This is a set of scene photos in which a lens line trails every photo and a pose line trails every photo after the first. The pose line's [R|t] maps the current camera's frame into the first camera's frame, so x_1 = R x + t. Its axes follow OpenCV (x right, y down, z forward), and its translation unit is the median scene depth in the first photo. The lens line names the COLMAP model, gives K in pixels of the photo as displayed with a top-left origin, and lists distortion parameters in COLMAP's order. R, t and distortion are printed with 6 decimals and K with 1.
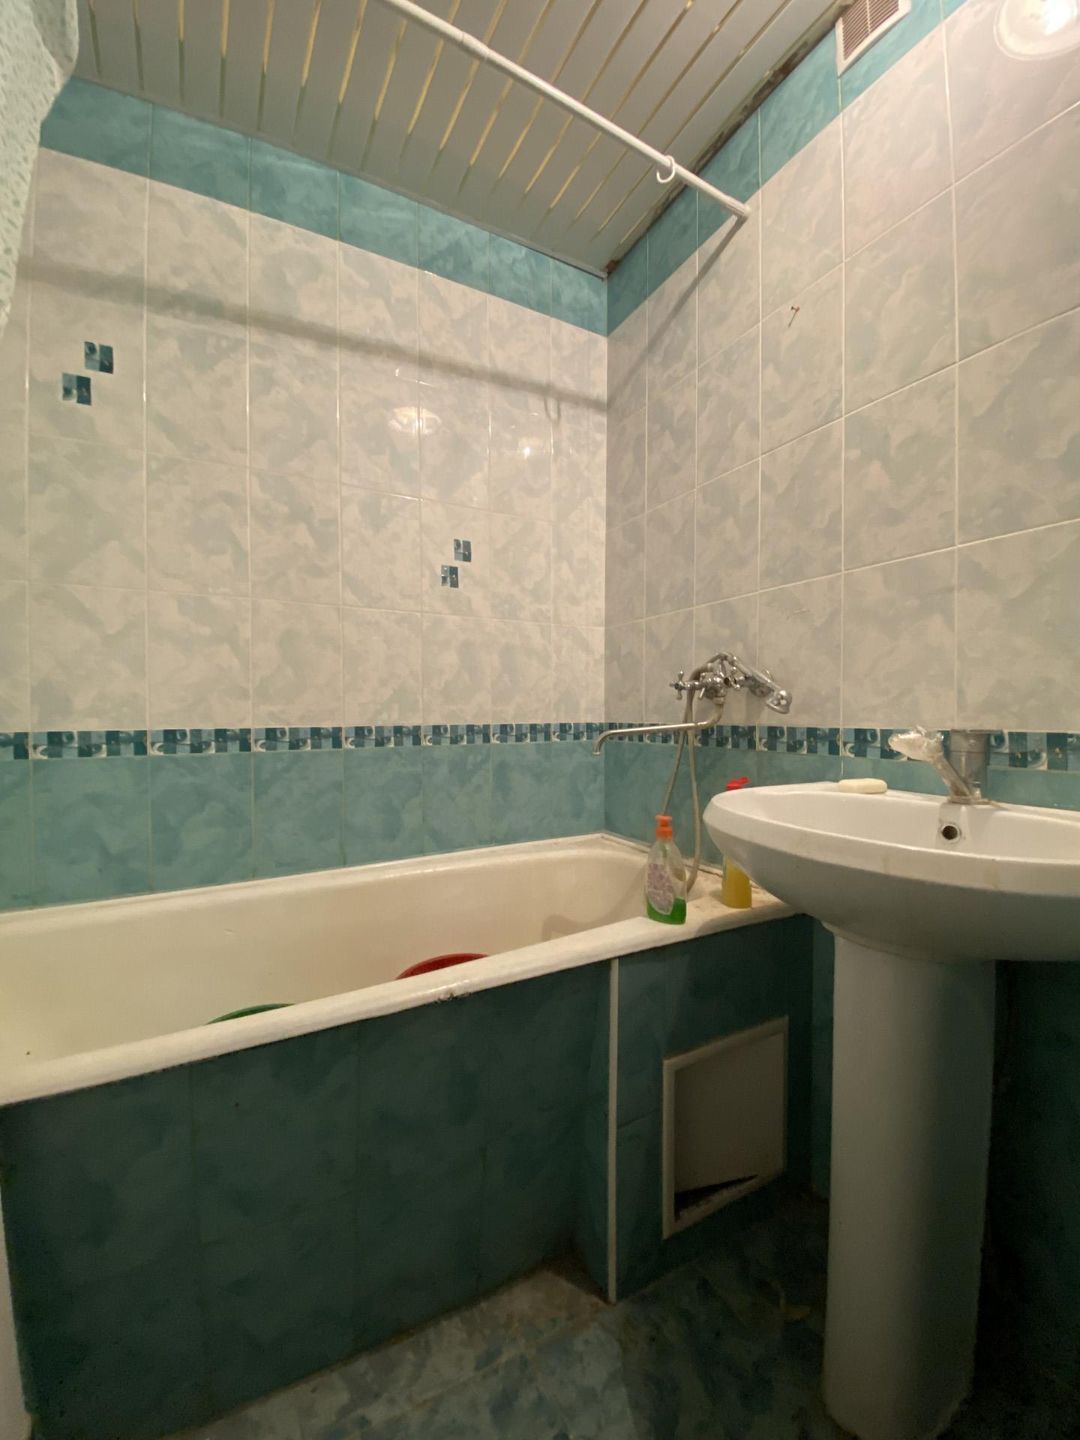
lens RADIAL K [[582.4, 0, 550.7], [0, 582.4, 724.1], [0, 0, 1]] dist [-0.006940, -0.006544]
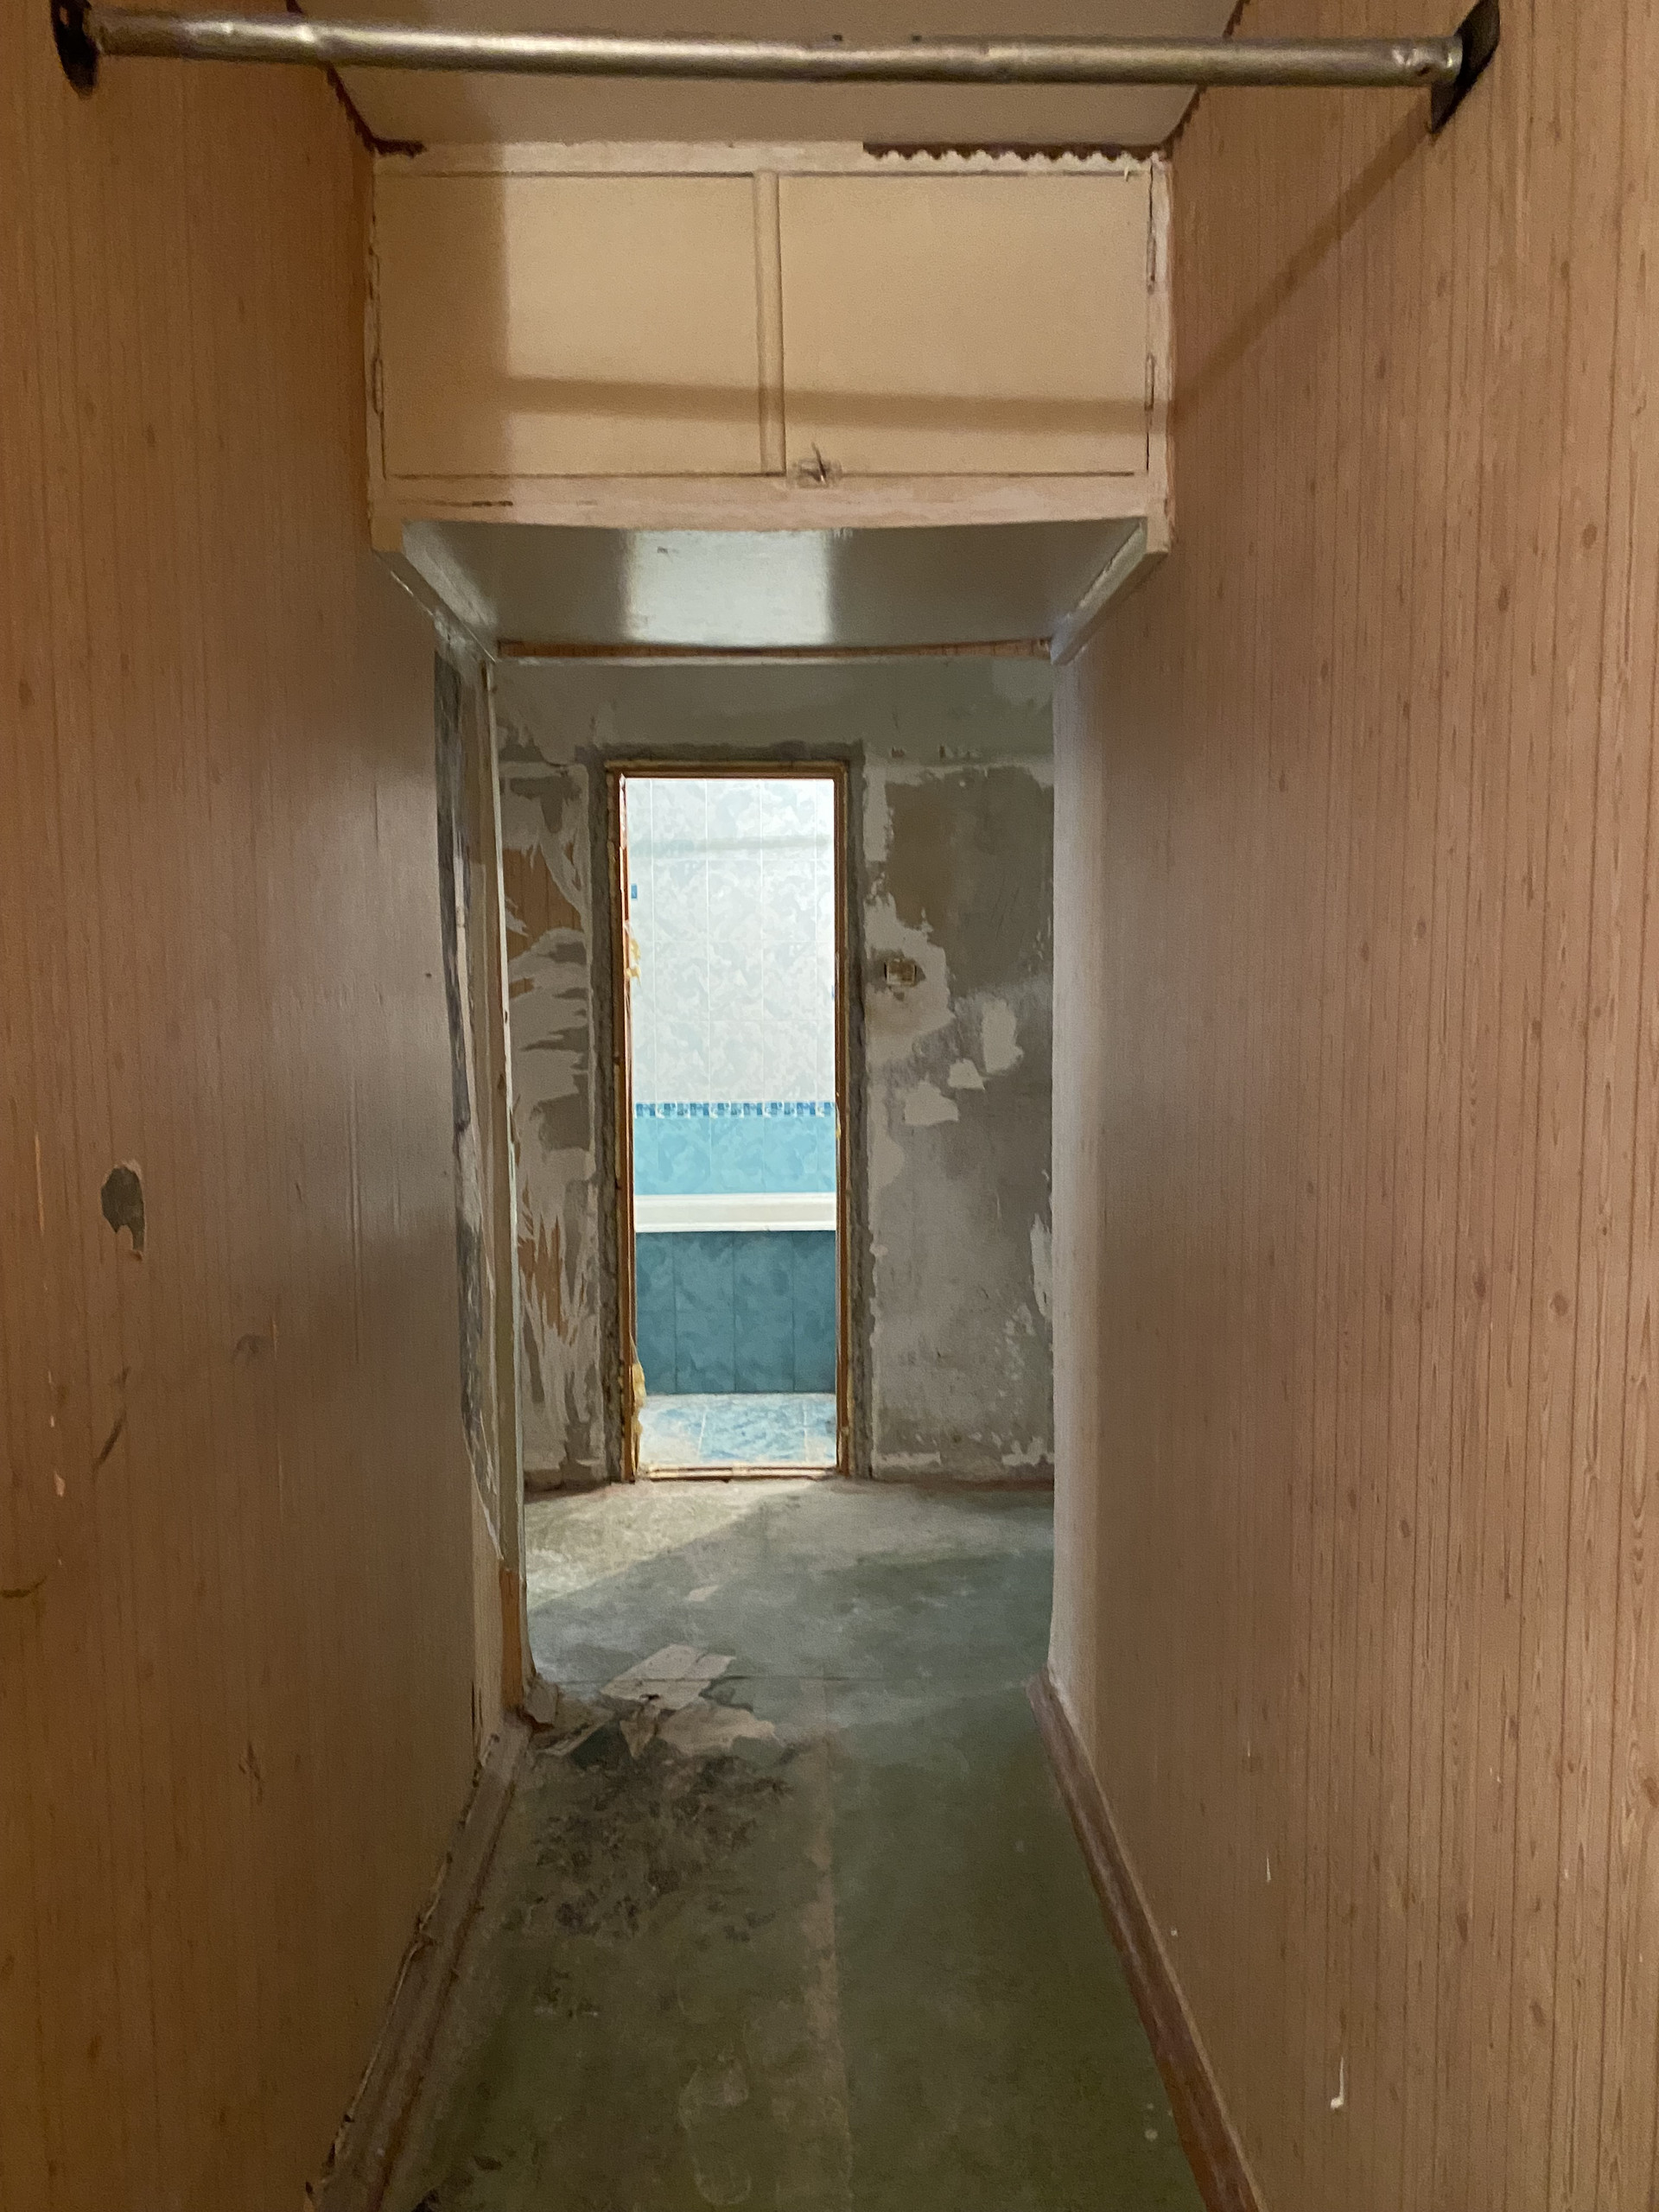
lens RADIAL K [[1673.1, 0, 828.7], [0, 1673.1, 1108.5], [0, 0, 1]] dist [-0.000515, 0.000062]
pose [[0.885268, 0.032634, -0.463934, 1.904288], [-0.006954, 0.998352, 0.056956, -0.238822], [0.465029, -0.047195, 0.884037, -2.910032]]
